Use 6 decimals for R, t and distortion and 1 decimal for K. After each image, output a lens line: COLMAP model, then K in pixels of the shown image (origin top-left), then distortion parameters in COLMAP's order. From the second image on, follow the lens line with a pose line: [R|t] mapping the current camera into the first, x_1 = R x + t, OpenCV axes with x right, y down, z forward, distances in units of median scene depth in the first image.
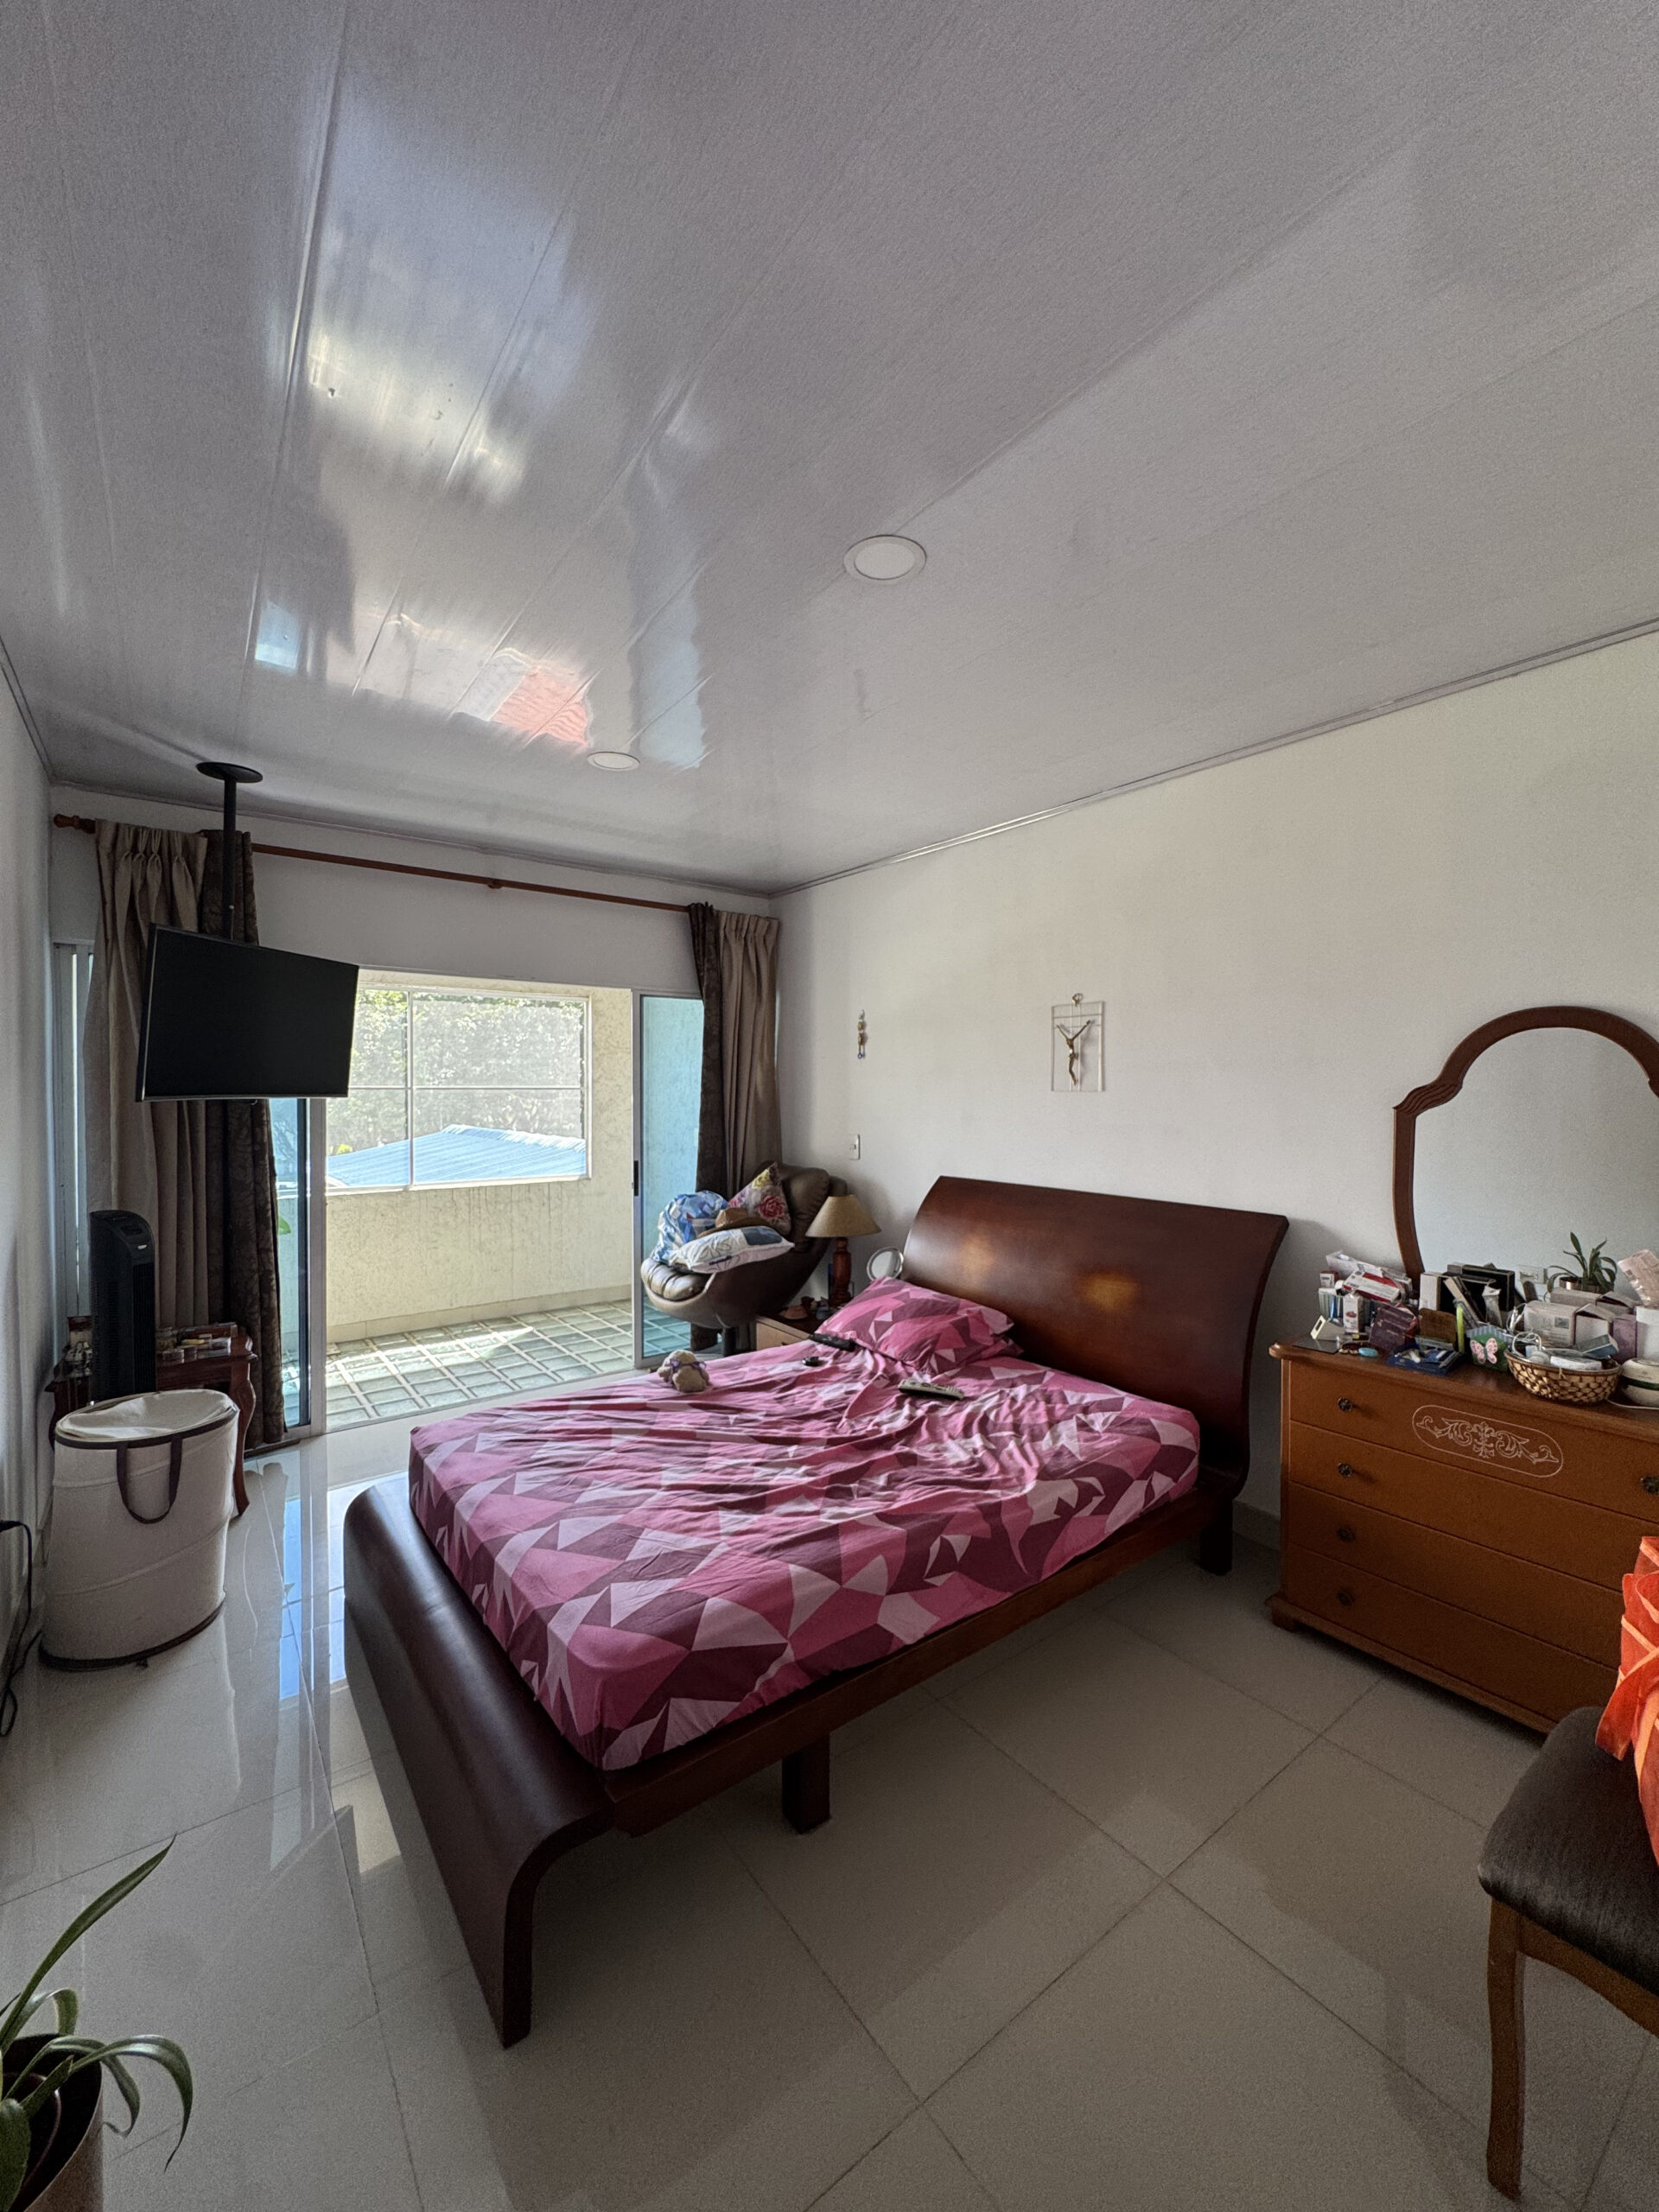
lens RADIAL K [[889.4, 0, 827.5], [0, 889.4, 1105.3], [0, 0, 1]] dist [0.000310, 0.000008]
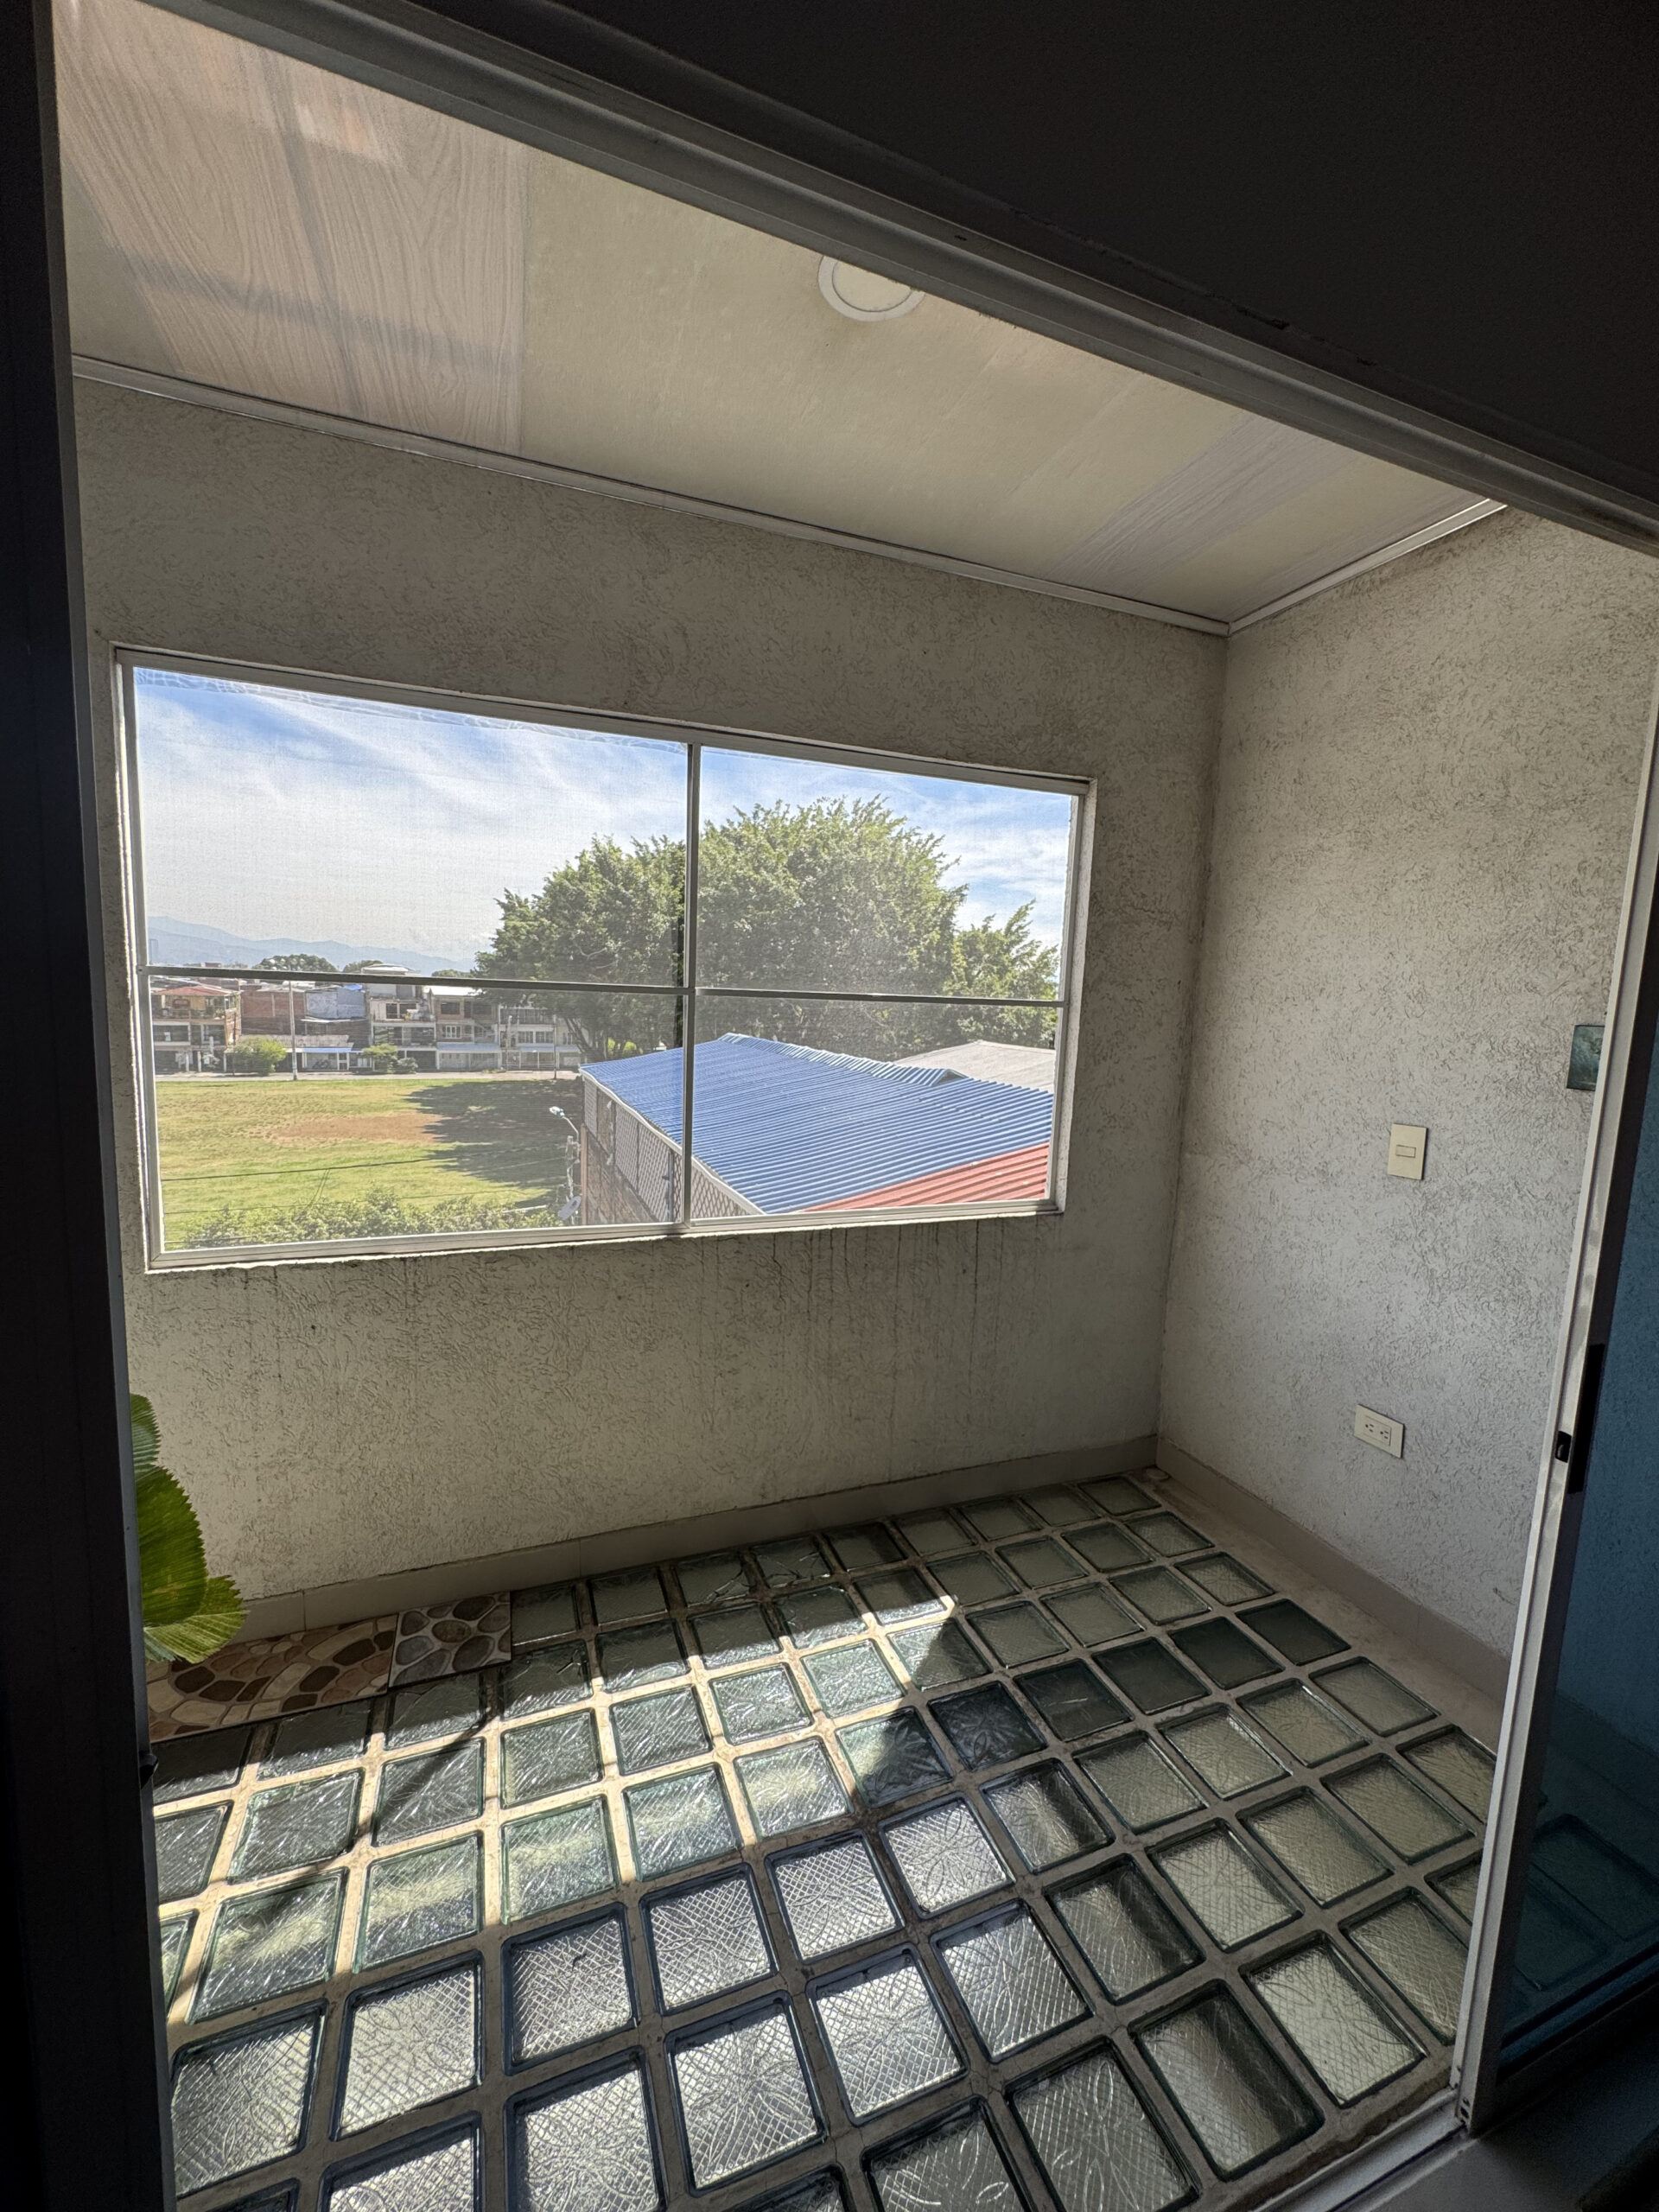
lens RADIAL K [[889.4, 0, 836.3], [0, 889.4, 1107.3], [0, 0, 1]] dist [0.000310, 0.000008]
pose [[0.961876, 0.069779, -0.264435, -0.258264], [-0.043161, 0.993517, 0.105173, -0.009977], [0.270060, -0.089750, 0.958652, 0.549427]]
